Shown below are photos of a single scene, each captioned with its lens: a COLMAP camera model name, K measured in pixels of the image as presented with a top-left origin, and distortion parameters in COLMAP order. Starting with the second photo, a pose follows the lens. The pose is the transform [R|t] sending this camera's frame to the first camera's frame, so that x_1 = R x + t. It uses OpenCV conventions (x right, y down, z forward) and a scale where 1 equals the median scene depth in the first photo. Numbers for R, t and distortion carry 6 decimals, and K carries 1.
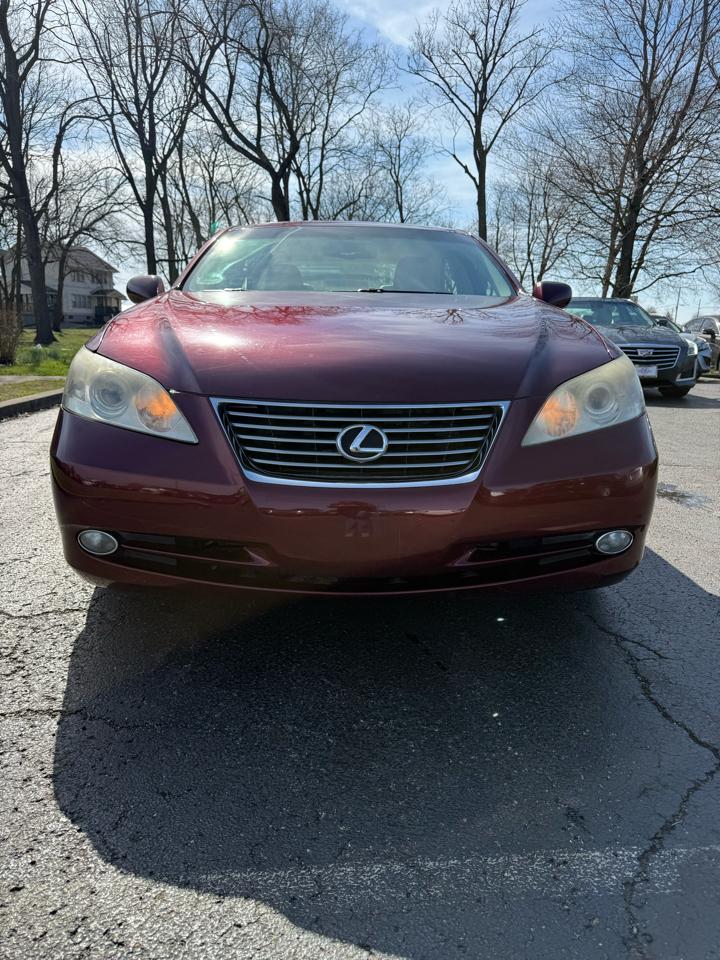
lens RADIAL K [[686.5, 0, 379.3], [0, 686.5, 479.1], [0, 0, 1]] dist [0.010378, -0.008580]
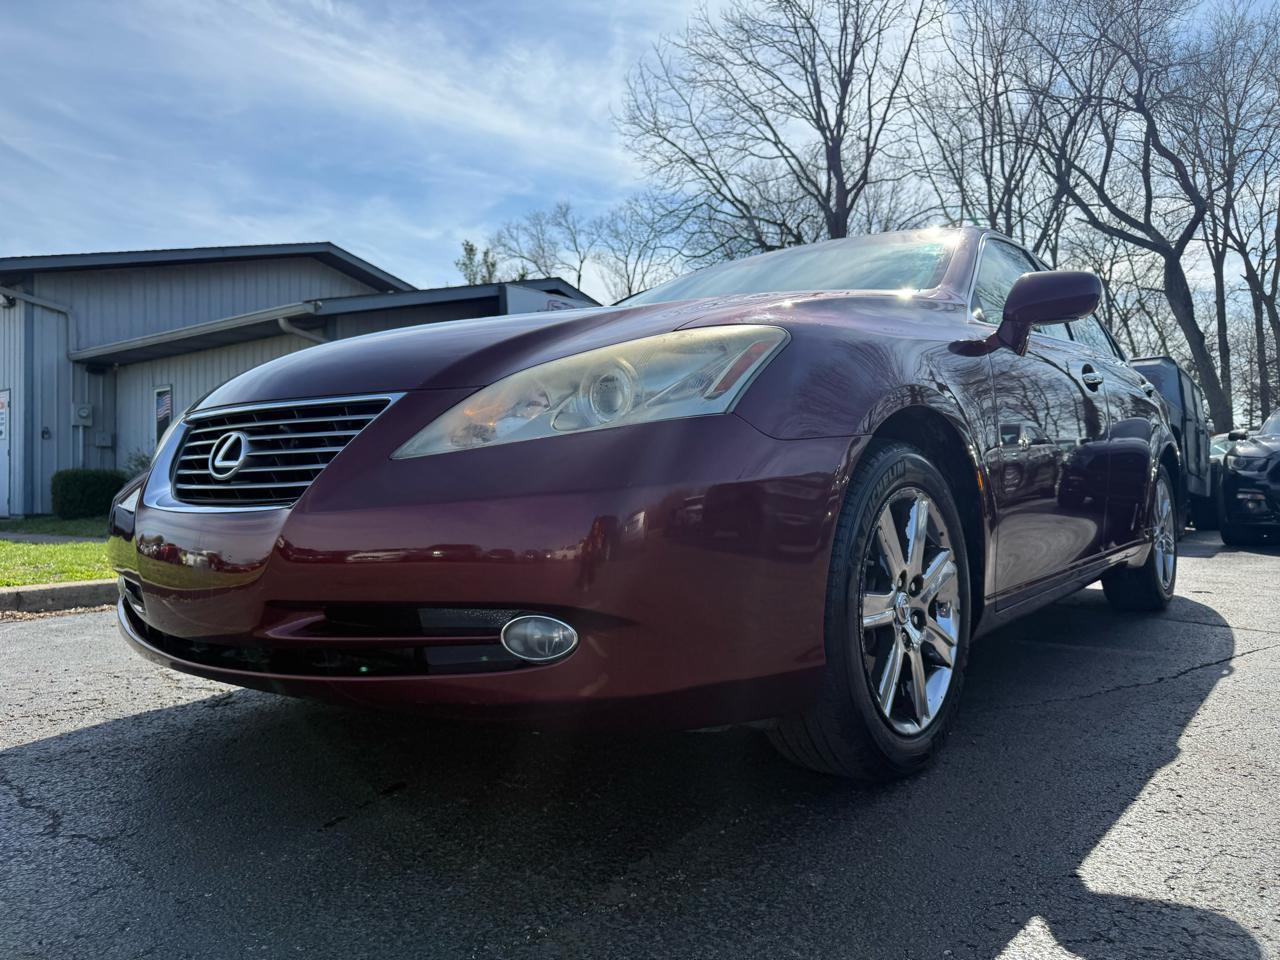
lens RADIAL K [[920.0, 0, 640.0], [0, 920.0, 480.0], [0, 0, 1]] dist [0.002233, -0.002322]
pose [[0.750845, -0.027784, -0.659894, 0.166853], [-0.120108, 0.976712, -0.177784, 0.016751], [0.649466, 0.212747, 0.730022, 0.098178]]
